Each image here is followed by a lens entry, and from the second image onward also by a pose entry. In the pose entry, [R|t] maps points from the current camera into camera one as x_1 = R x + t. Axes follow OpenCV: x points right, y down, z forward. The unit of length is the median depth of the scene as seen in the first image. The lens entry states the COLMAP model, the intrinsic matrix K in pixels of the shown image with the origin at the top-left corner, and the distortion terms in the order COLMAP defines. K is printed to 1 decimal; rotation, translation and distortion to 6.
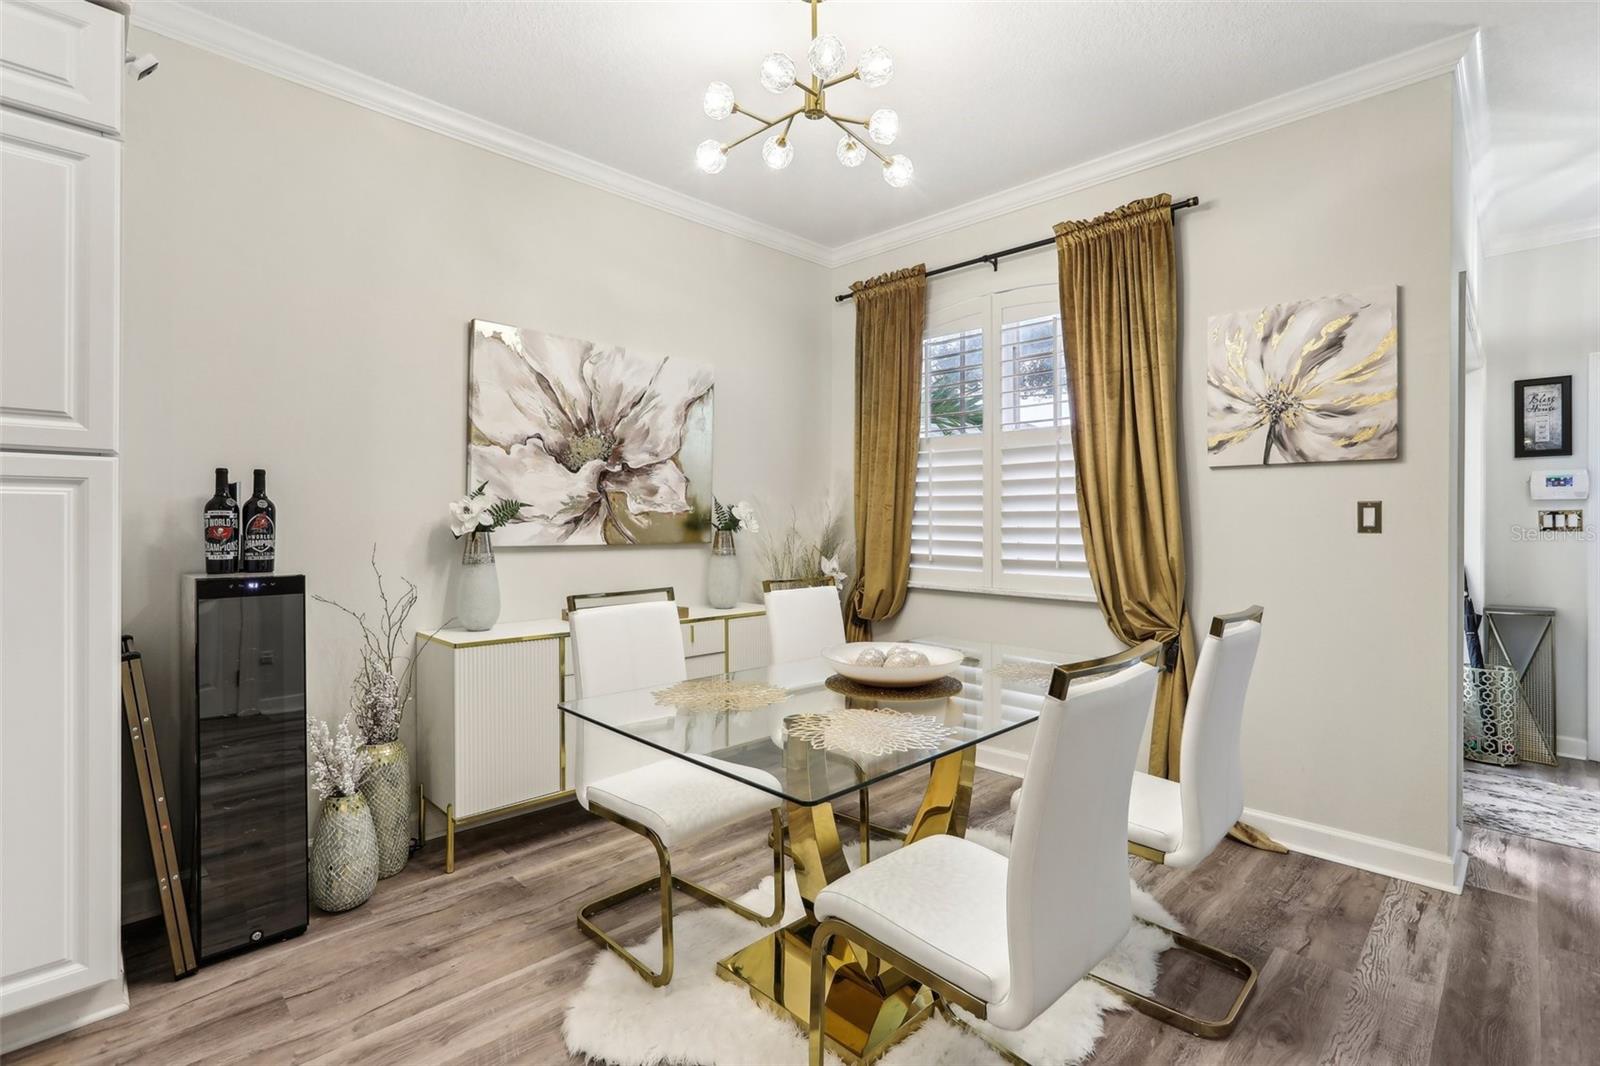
lens RADIAL K [[746.3, 0, 801.6], [0, 746.3, 520.7], [0, 0, 1]] dist [-0.032665, 0.015670]
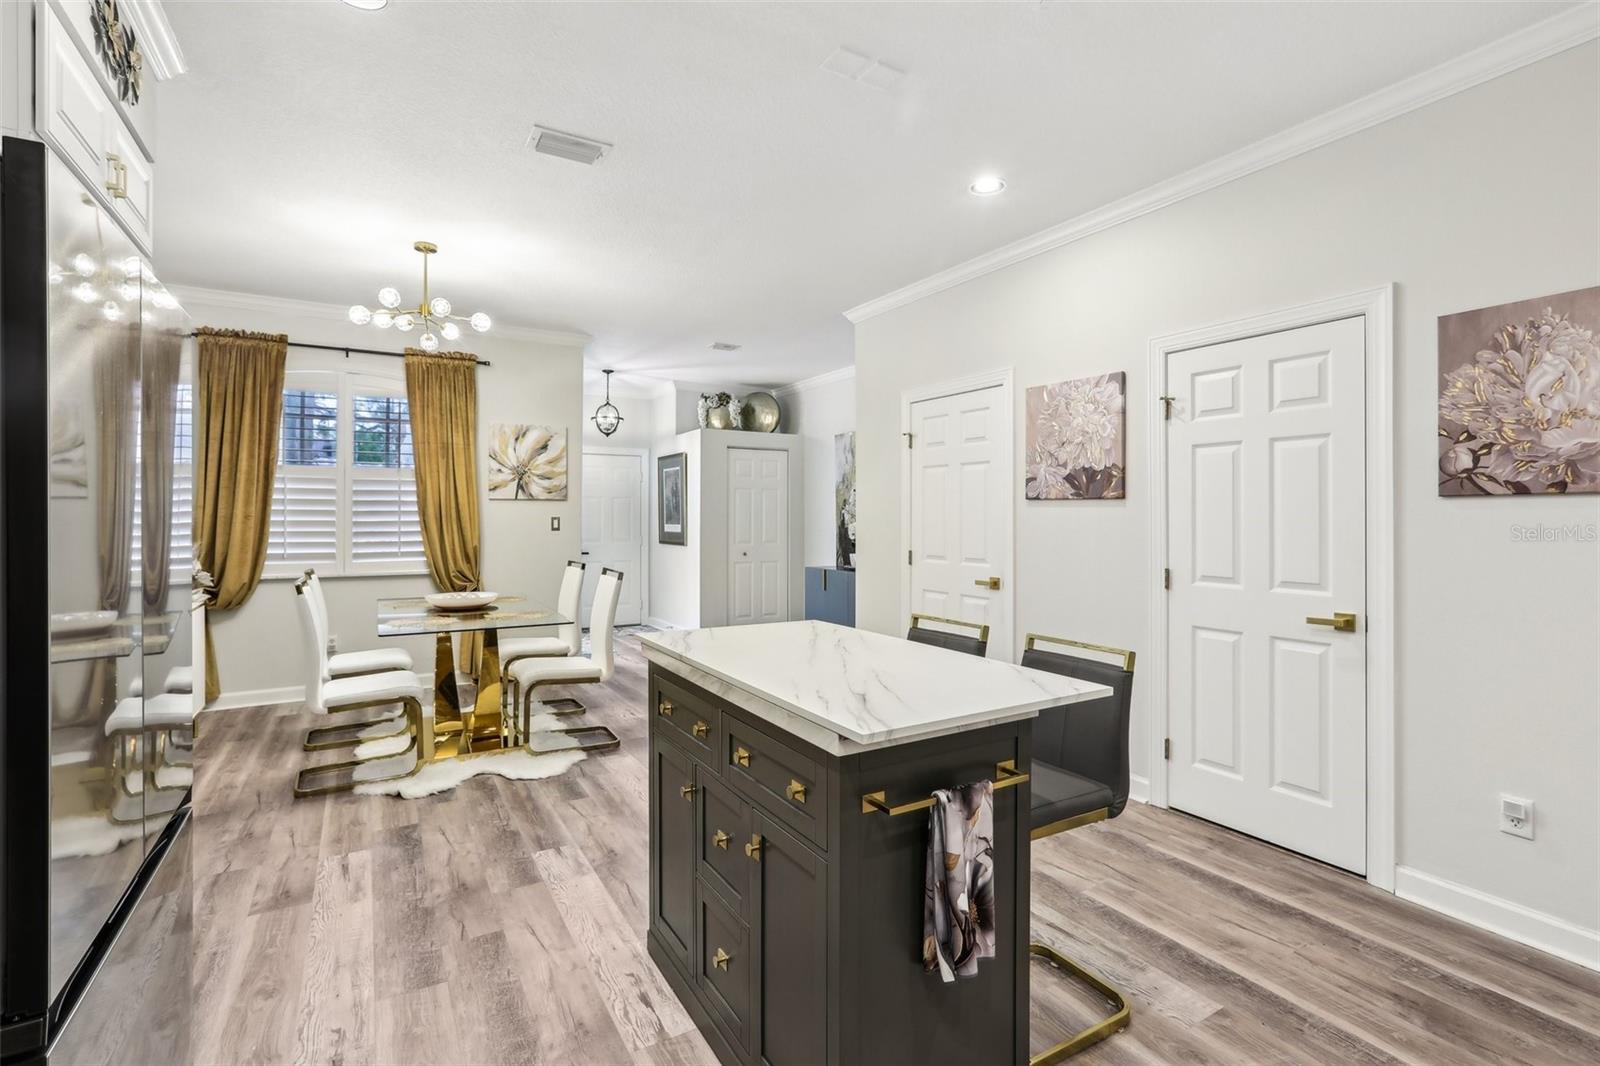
lens RADIAL K [[738.4, 0, 804.7], [0, 738.4, 513.3], [0, 0, 1]] dist [-0.012031, 0.000953]
pose [[0.240862, -0.001007, 0.970559, -1.005438], [-0.001272, 0.999998, 0.001353, -0.032749], [-0.970558, -0.001560, 0.240861, -0.251970]]
